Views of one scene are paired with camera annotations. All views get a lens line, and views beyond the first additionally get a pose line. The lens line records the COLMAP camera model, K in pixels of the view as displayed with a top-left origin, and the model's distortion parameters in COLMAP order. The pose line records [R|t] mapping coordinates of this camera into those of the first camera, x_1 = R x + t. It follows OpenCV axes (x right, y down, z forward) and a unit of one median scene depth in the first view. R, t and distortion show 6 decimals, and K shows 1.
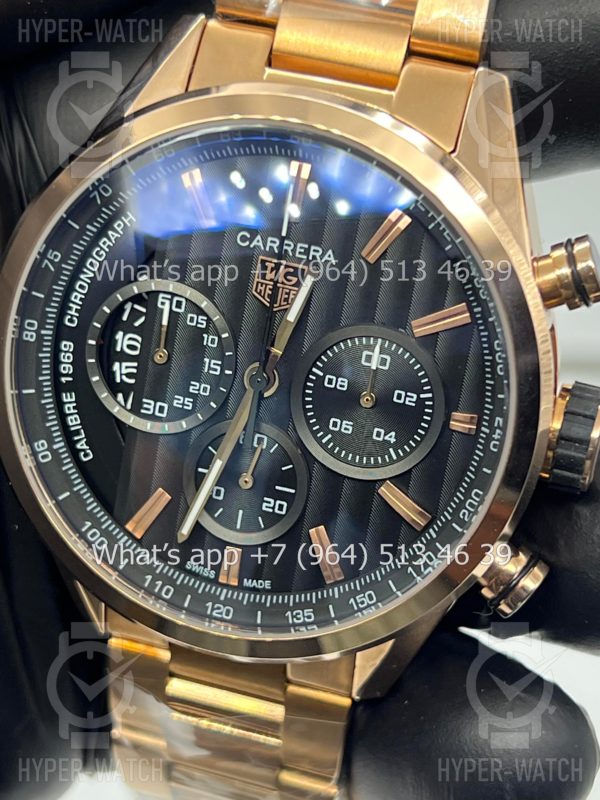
lens RADIAL K [[1936.6, 0, 300.0], [0, 1936.6, 400.0], [0, 0, 1]] dist [0.362040, -1.358946]
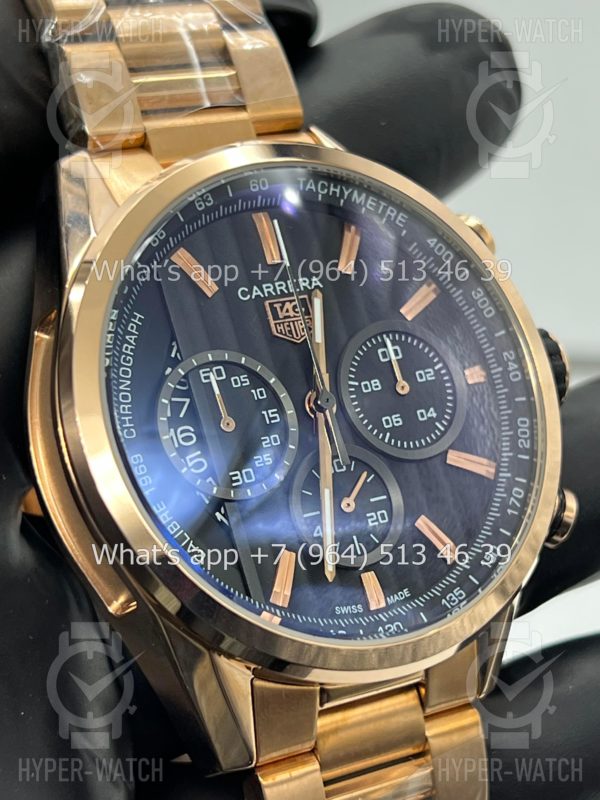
lens RADIAL K [[1936.6, 0, 300.0], [0, 1936.6, 400.0], [0, 0, 1]] dist [0.362040, -1.358946]
pose [[0.665976, -0.263389, 0.697927, -0.745415], [0.525708, 0.829494, -0.188601, 0.176075], [-0.529251, 0.492510, 0.690889, 0.281768]]
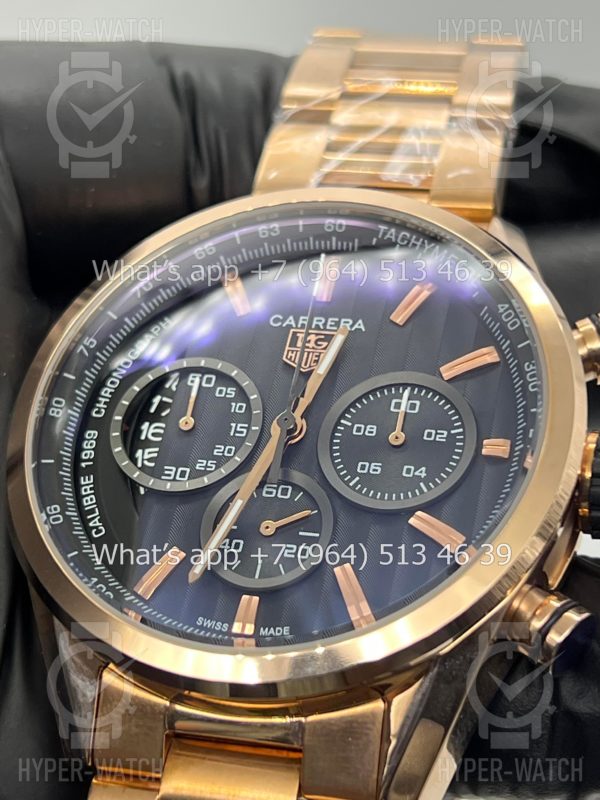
lens RADIAL K [[1936.6, 0, 300.0], [0, 1936.6, 400.0], [0, 0, 1]] dist [0.362040, -1.358946]
pose [[0.999235, 0.039087, 0.001284, -0.015831], [-0.027984, 0.737546, -0.674717, 0.635994], [-0.027320, 0.674165, 0.738076, 0.260364]]
